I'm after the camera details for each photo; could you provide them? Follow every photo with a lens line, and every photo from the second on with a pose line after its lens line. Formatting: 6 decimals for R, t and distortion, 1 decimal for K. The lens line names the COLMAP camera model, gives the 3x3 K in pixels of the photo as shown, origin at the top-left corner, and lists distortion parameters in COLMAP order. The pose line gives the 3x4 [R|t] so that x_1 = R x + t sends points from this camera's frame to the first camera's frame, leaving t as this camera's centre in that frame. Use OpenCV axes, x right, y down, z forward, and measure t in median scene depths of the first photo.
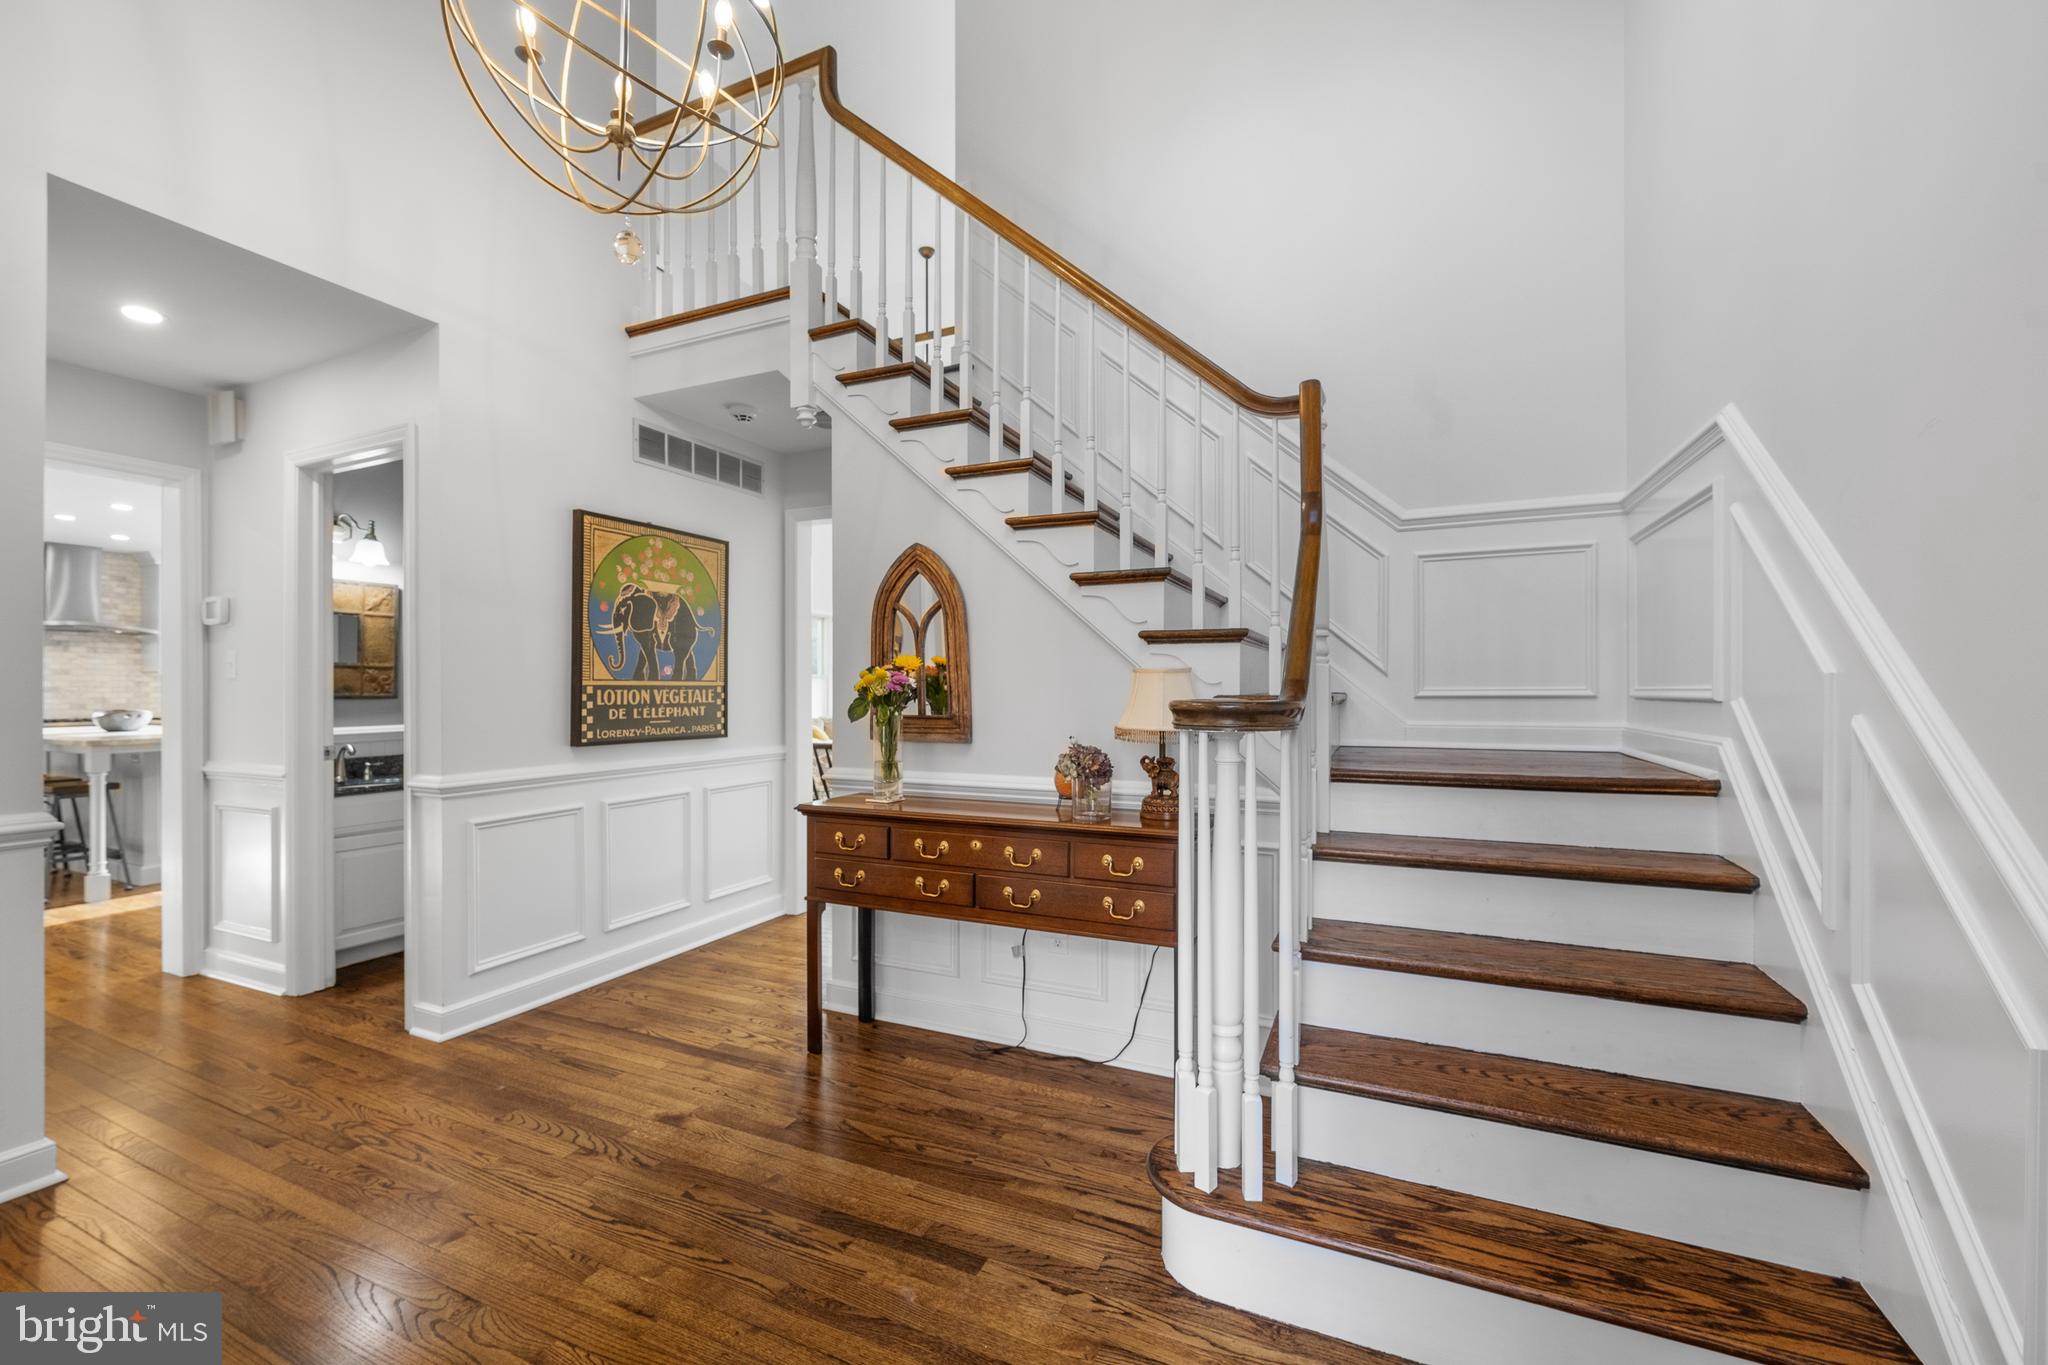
lens RADIAL K [[813.1, 0, 1034.0], [0, 813.1, 694.6], [0, 0, 1]] dist [-0.009499, 0.000402]
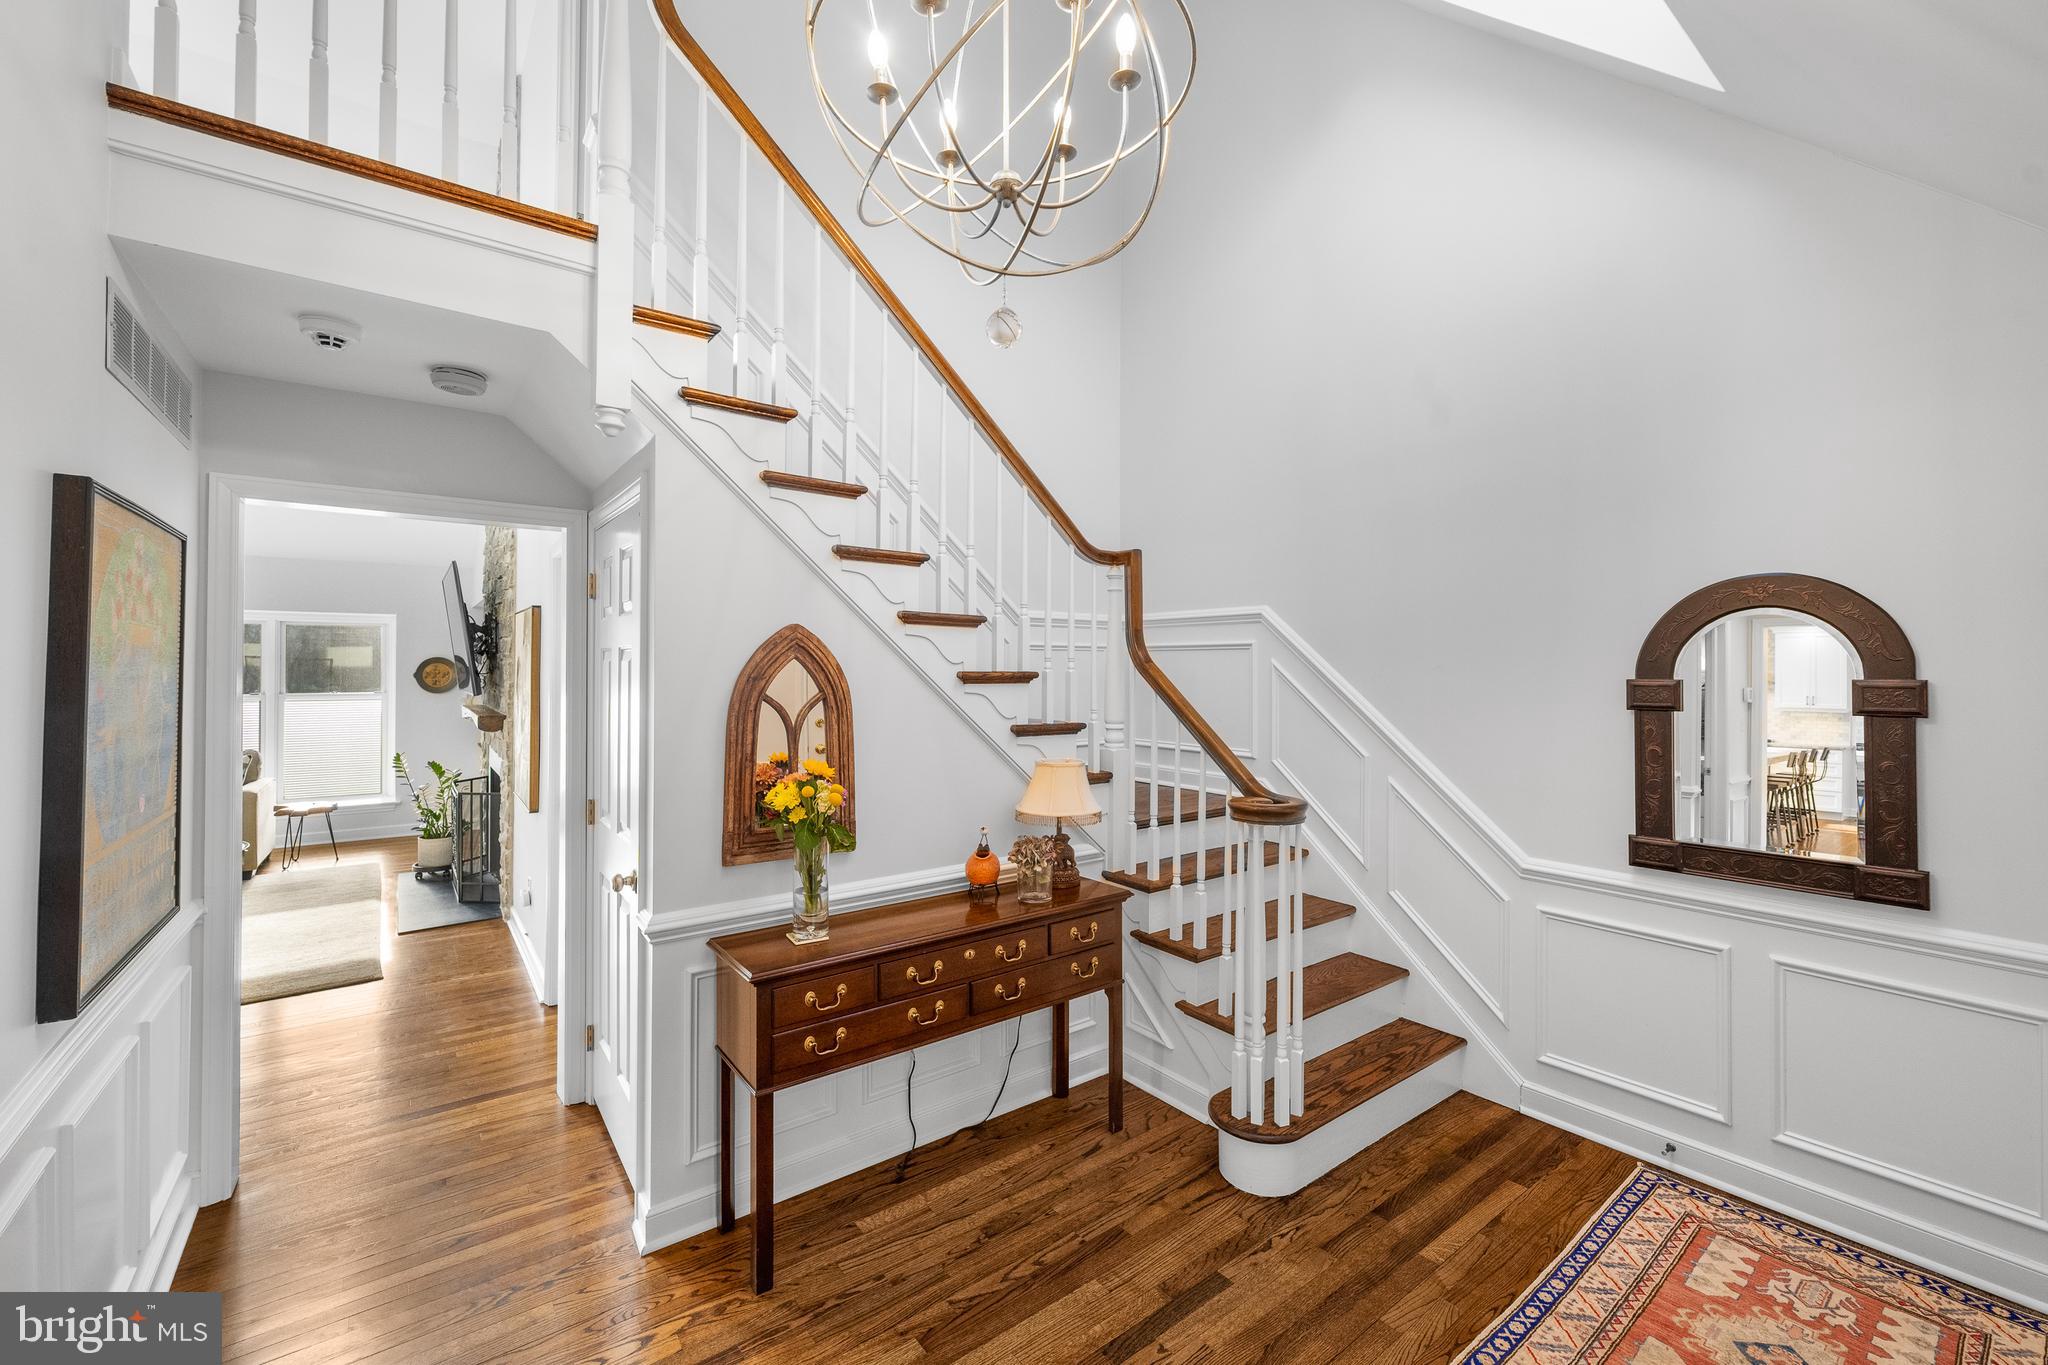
lens RADIAL K [[813.1, 0, 1023.2], [0, 813.1, 666.3], [0, 0, 1]] dist [-0.009499, 0.000402]
pose [[0.492135, 0.005594, 0.870501, -0.819725], [0.000410, 0.999978, -0.006658, -0.146507], [-0.870519, 0.003633, 0.492122, 0.403806]]
